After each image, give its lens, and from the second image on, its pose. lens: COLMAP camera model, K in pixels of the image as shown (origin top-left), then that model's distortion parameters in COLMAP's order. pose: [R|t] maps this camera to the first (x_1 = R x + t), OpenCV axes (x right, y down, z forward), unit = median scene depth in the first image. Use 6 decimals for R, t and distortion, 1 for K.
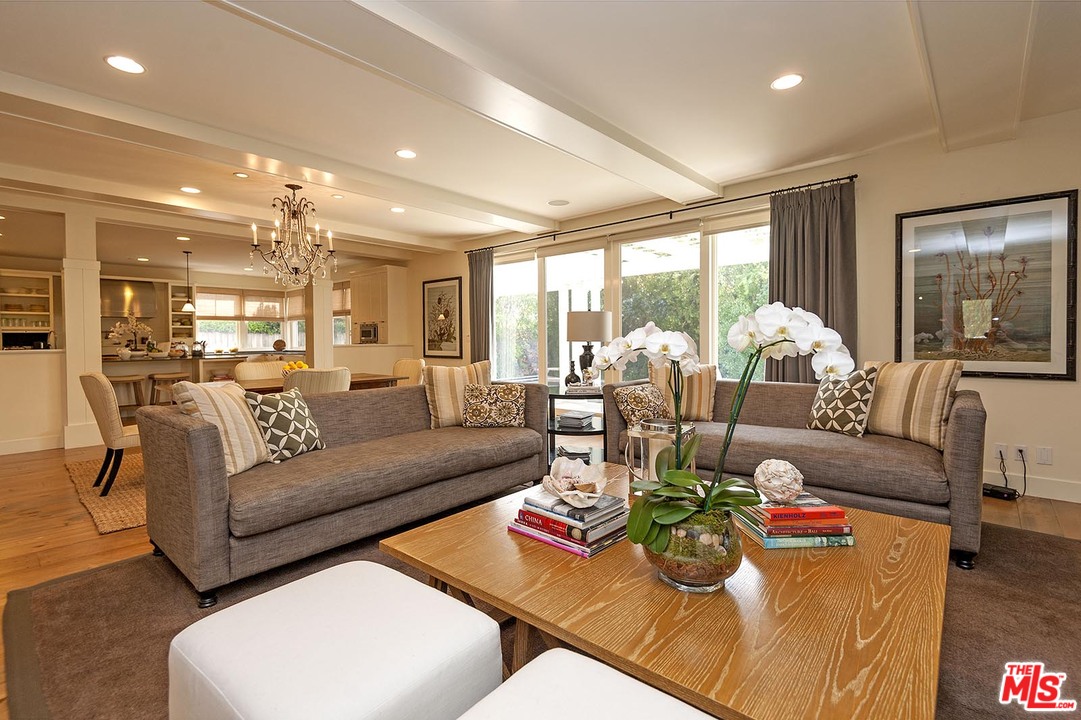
lens RADIAL K [[492.9, 0, 528.4], [0, 492.9, 340.8], [0, 0, 1]] dist [0.030155, -0.016152]
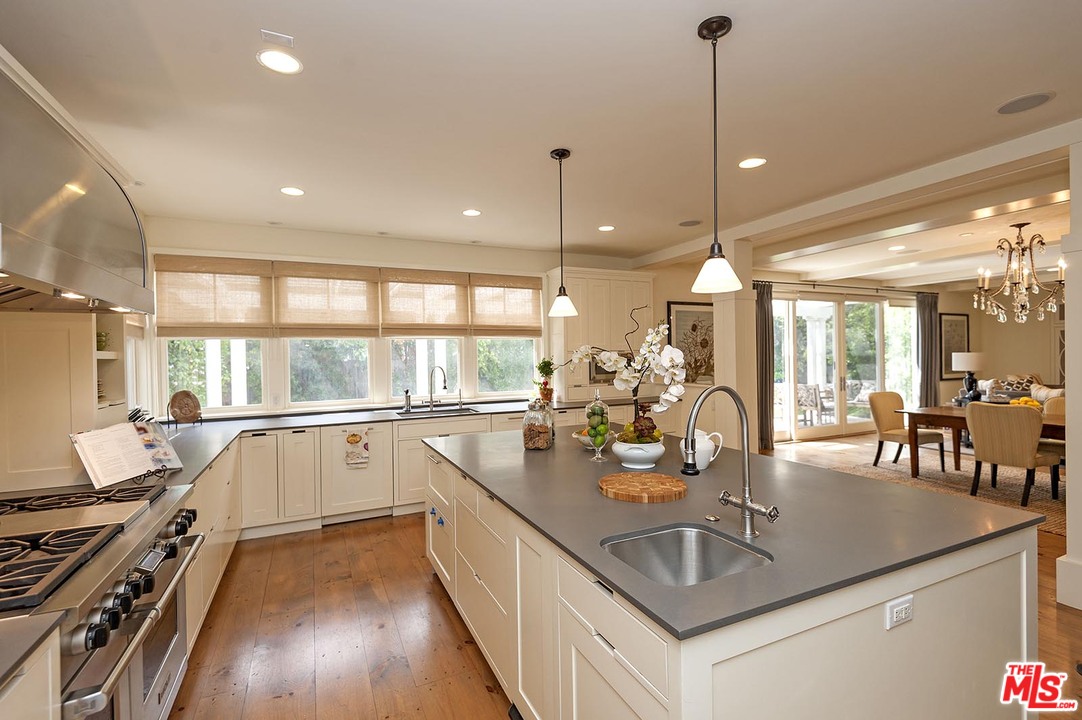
lens RADIAL K [[493.3, 0, 529.8], [0, 493.3, 360.0], [0, 0, 1]] dist [0.030155, -0.016152]
pose [[0.375222, -0.004335, 0.926925, -2.304438], [0.016302, 0.999865, -0.001923, -0.059197], [-0.926791, 0.015832, 0.375243, 2.022565]]
